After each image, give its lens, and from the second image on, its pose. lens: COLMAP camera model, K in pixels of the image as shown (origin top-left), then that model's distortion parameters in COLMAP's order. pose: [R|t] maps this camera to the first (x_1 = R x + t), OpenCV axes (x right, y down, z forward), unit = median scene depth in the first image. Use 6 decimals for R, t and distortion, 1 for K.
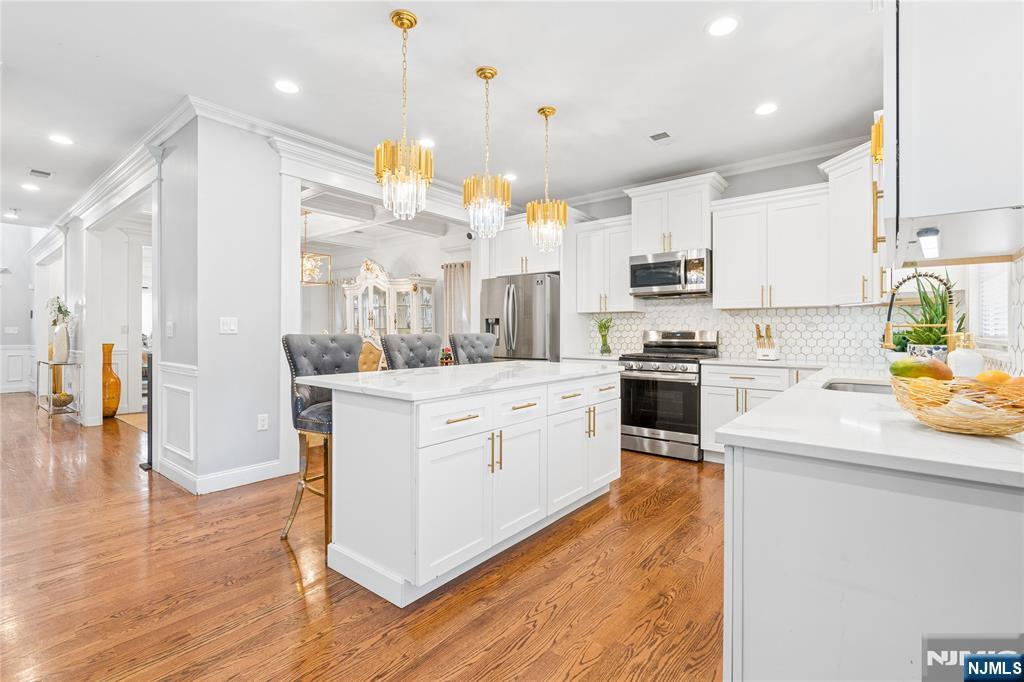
lens RADIAL K [[473.4, 0, 511.6], [0, 473.4, 338.4], [0, 0, 1]] dist [-0.002942, -0.000573]
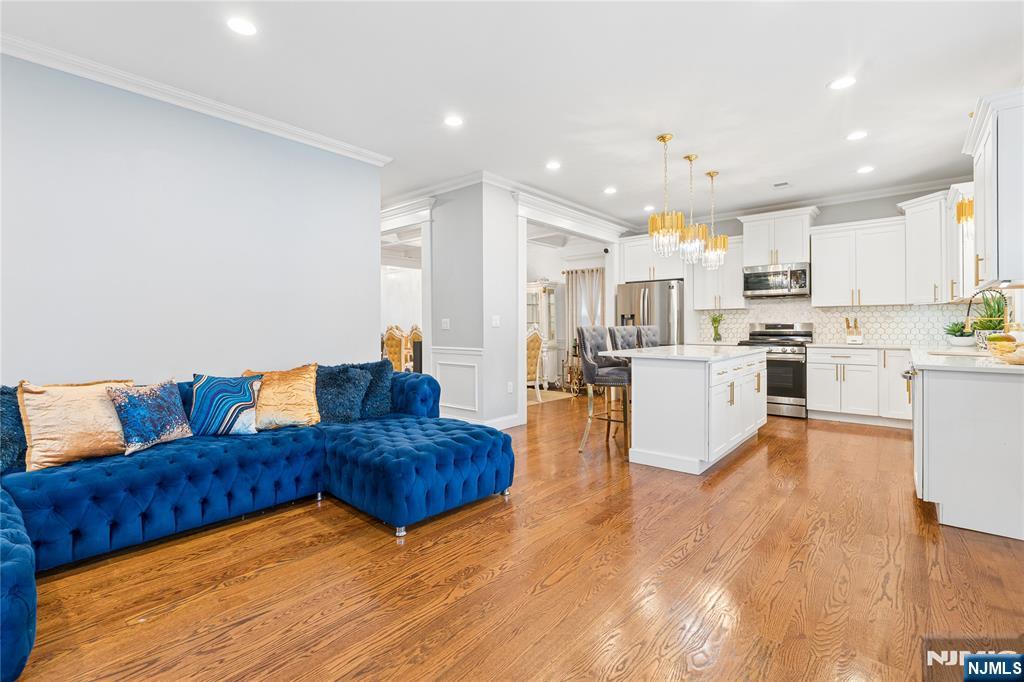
lens RADIAL K [[452.8, 0, 532.9], [0, 452.8, 331.4], [0, 0, 1]] dist [0.000104, 0.000054]
pose [[0.999582, -0.005826, -0.028318, -0.332740], [0.005799, 0.999983, -0.001032, 0.005026], [0.028323, 0.000867, 0.999598, -0.313066]]
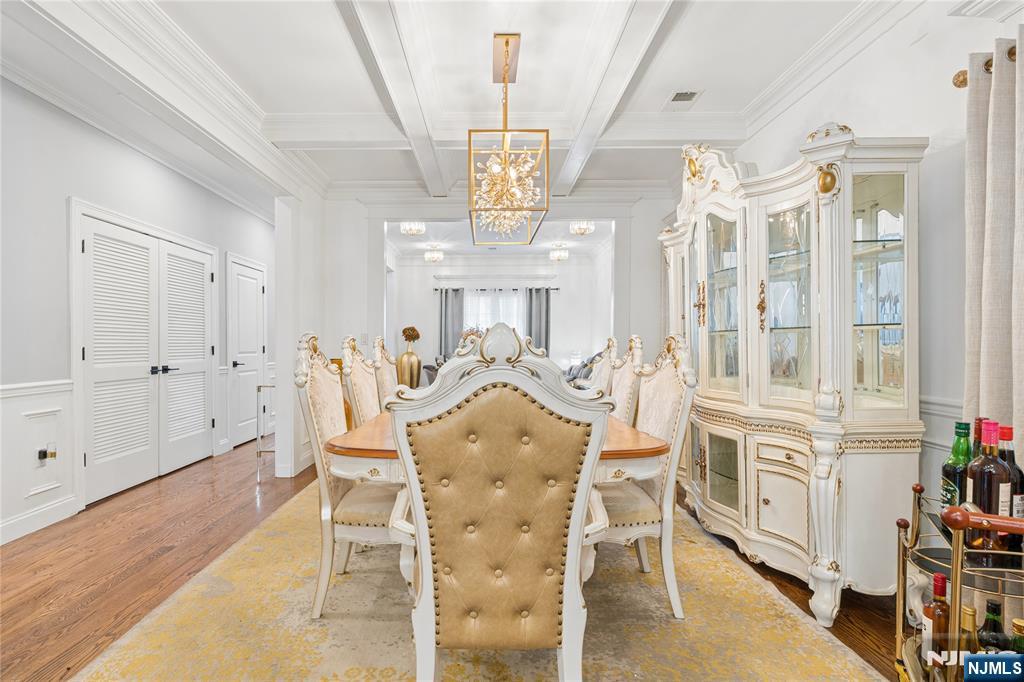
lens RADIAL K [[489.4, 0, 504.4], [0, 489.4, 340.4], [0, 0, 1]] dist [-0.007659, 0.000277]
pose [[0.612275, -0.015790, -0.790487, -0.157136], [-0.000404, 0.999794, -0.020284, -0.011727], [0.790645, 0.012739, 0.612143, 1.115051]]
